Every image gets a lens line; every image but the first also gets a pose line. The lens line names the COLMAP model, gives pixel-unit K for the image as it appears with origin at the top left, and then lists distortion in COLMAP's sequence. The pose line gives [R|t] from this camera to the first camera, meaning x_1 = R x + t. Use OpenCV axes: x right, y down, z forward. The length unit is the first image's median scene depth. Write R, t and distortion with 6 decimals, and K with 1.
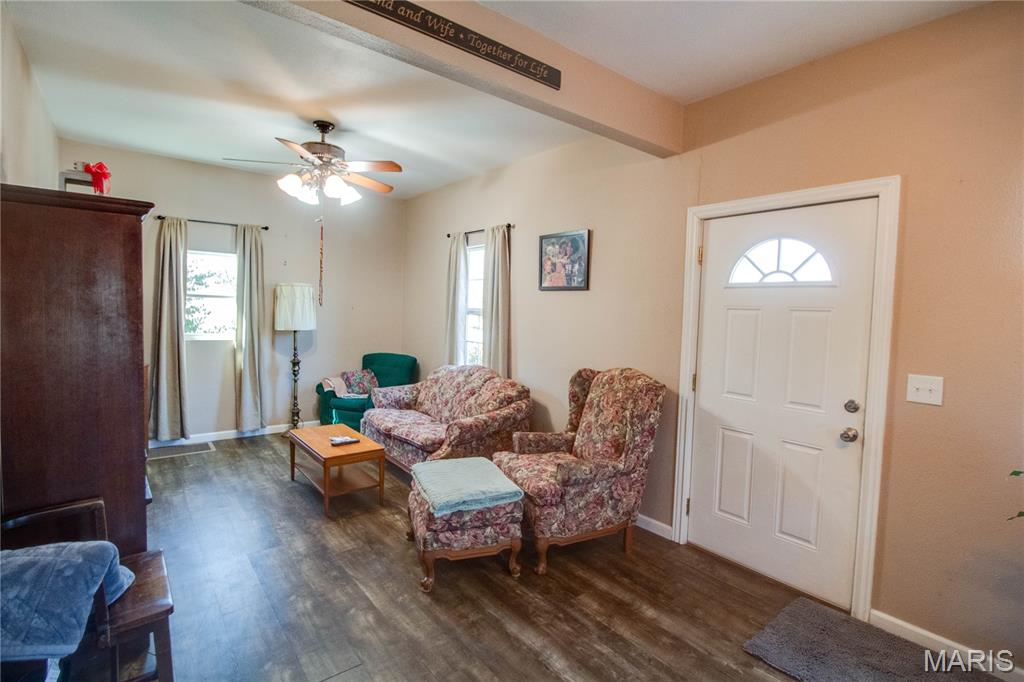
lens RADIAL K [[486.6, 0, 524.2], [0, 486.6, 329.6], [0, 0, 1]] dist [0.000016, -0.011595]
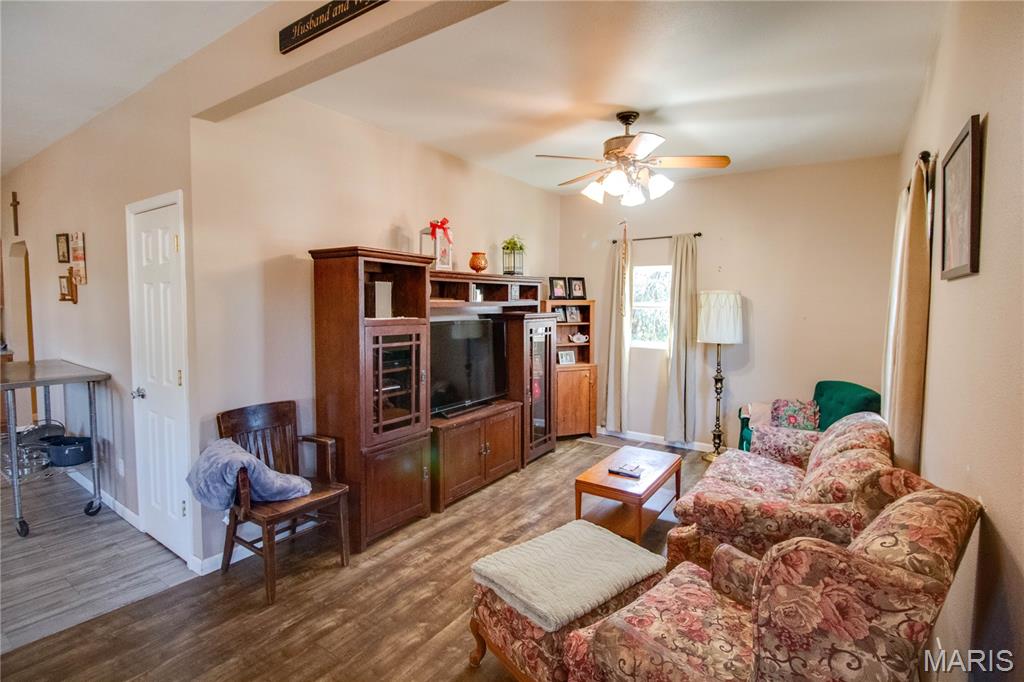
lens RADIAL K [[486.6, 0, 524.2], [0, 486.6, 329.6], [0, 0, 1]] dist [0.000016, -0.011595]
pose [[0.282758, 0.023874, -0.958894, 0.474888], [-0.043520, 0.998980, 0.012039, -0.030734], [0.958203, 0.038327, 0.283509, 0.665158]]
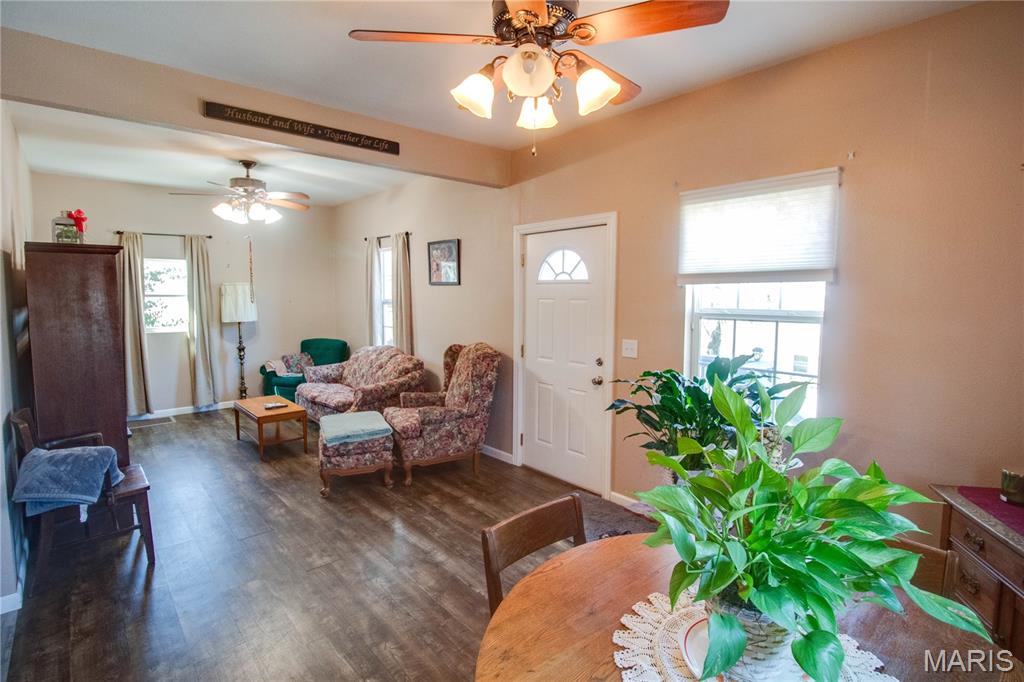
lens RADIAL K [[498.1, 0, 524.0], [0, 498.1, 326.6], [0, 0, 1]] dist [0.001101, -0.013728]
pose [[0.998445, -0.032147, 0.045553, 0.287068], [0.030689, 0.999005, 0.032350, -0.008142], [-0.046547, -0.030902, 0.998438, -0.426502]]
